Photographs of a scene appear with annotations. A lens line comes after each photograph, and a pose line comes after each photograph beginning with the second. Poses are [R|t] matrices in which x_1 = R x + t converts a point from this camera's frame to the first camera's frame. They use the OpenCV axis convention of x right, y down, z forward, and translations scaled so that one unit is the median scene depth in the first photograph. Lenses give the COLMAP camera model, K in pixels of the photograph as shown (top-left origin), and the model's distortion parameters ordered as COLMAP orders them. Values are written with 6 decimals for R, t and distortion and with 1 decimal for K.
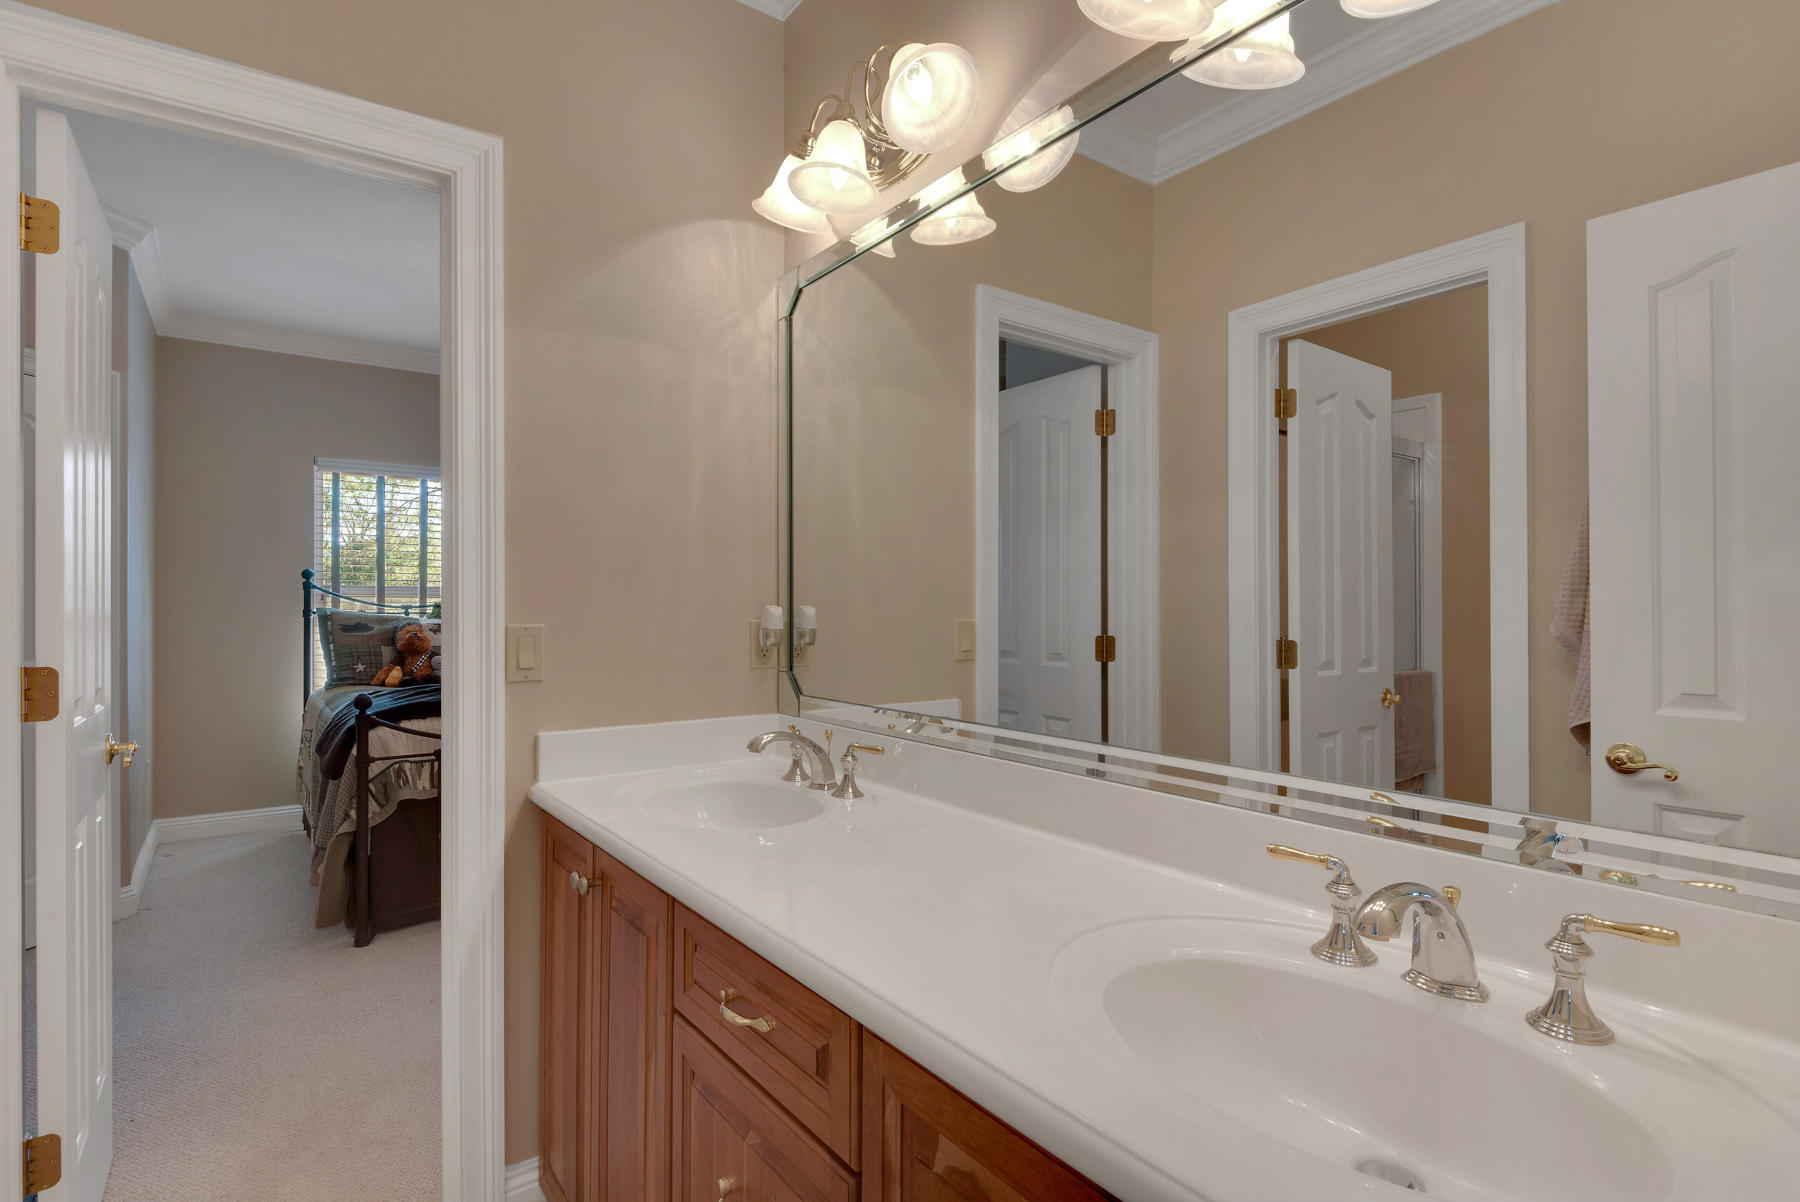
lens RADIAL K [[884.1, 0, 906.9], [0, 884.1, 603.3], [0, 0, 1]] dist [0.003586, -0.003042]
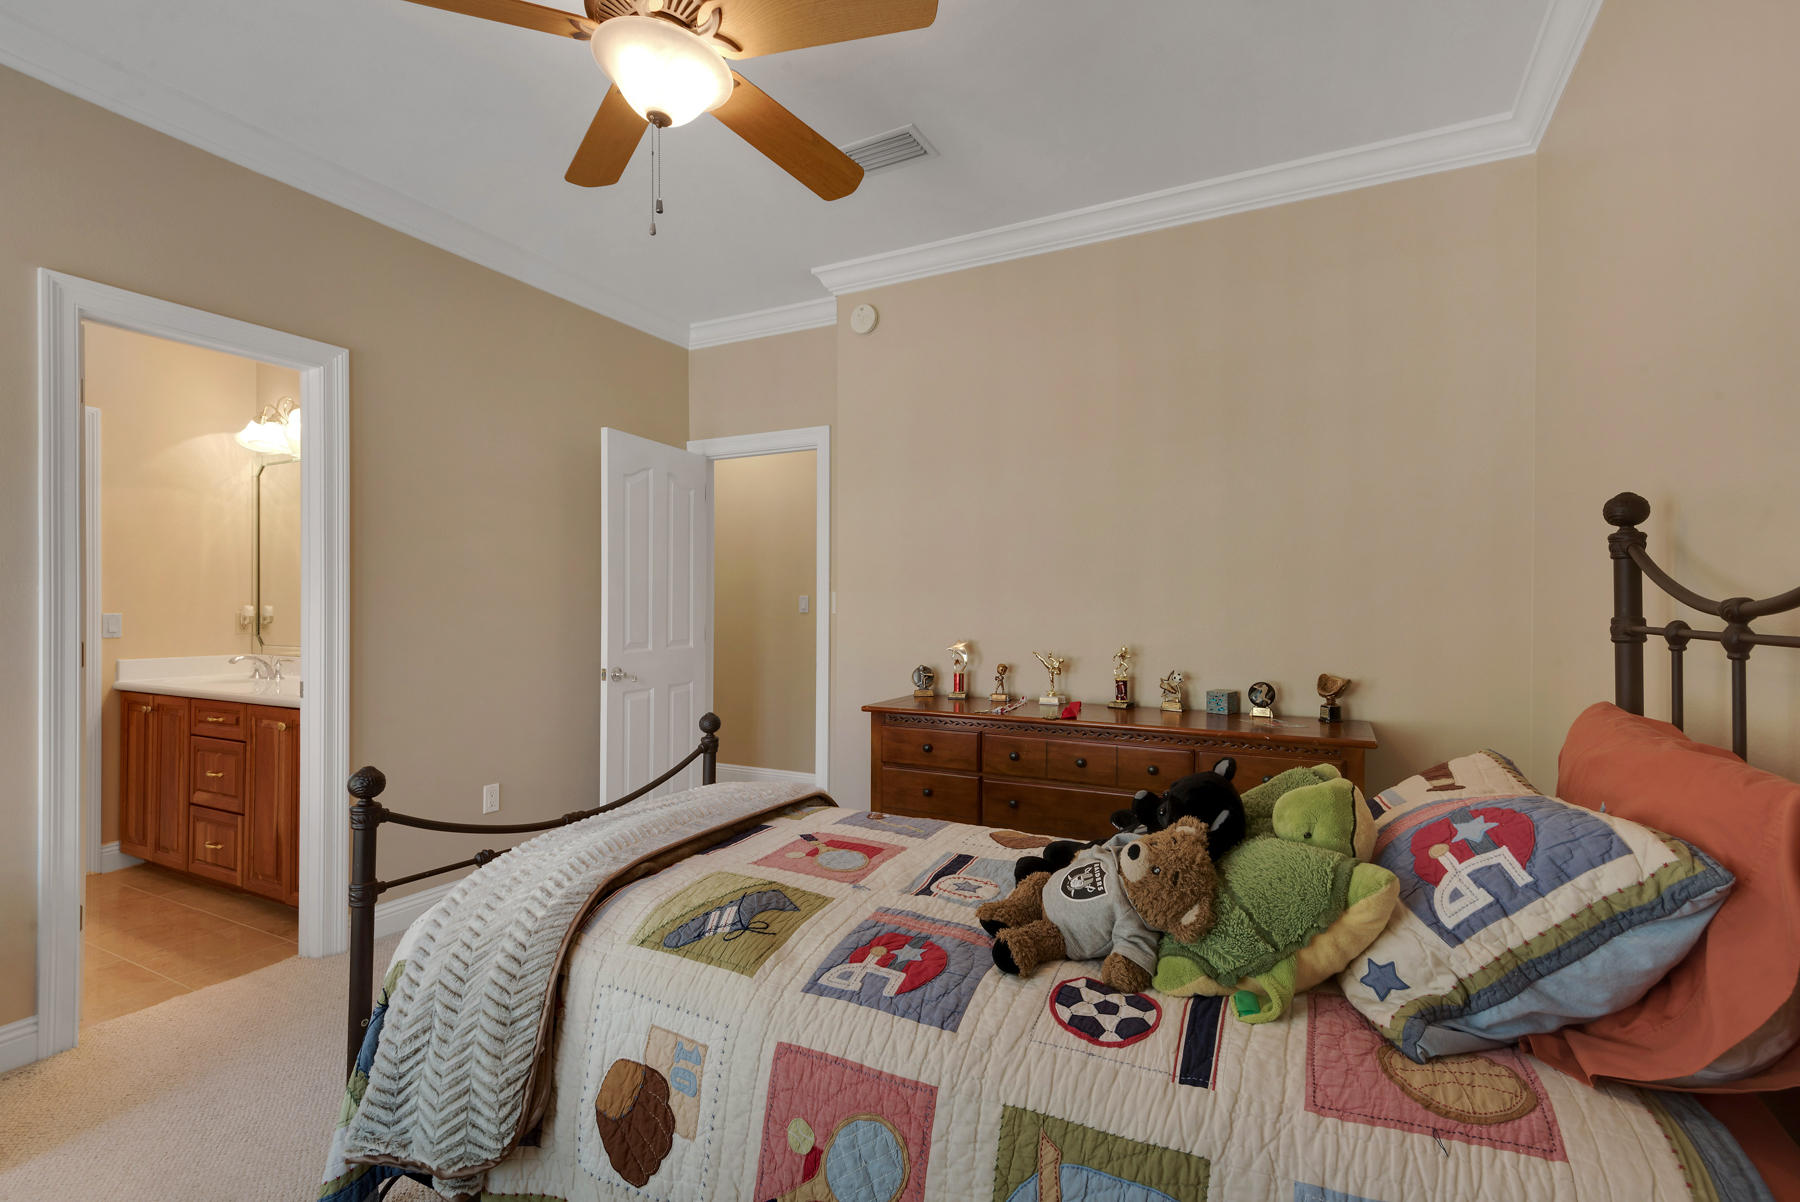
lens RADIAL K [[818.3, 0, 889.4], [0, 818.3, 604.2], [0, 0, 1]] dist [0.005461, -0.002413]
pose [[0.905818, 0.000222, 0.423667, 0.442006], [0.000032, 1.000000, -0.000593, 0.000329], [-0.423667, 0.000551, 0.905818, -1.584591]]
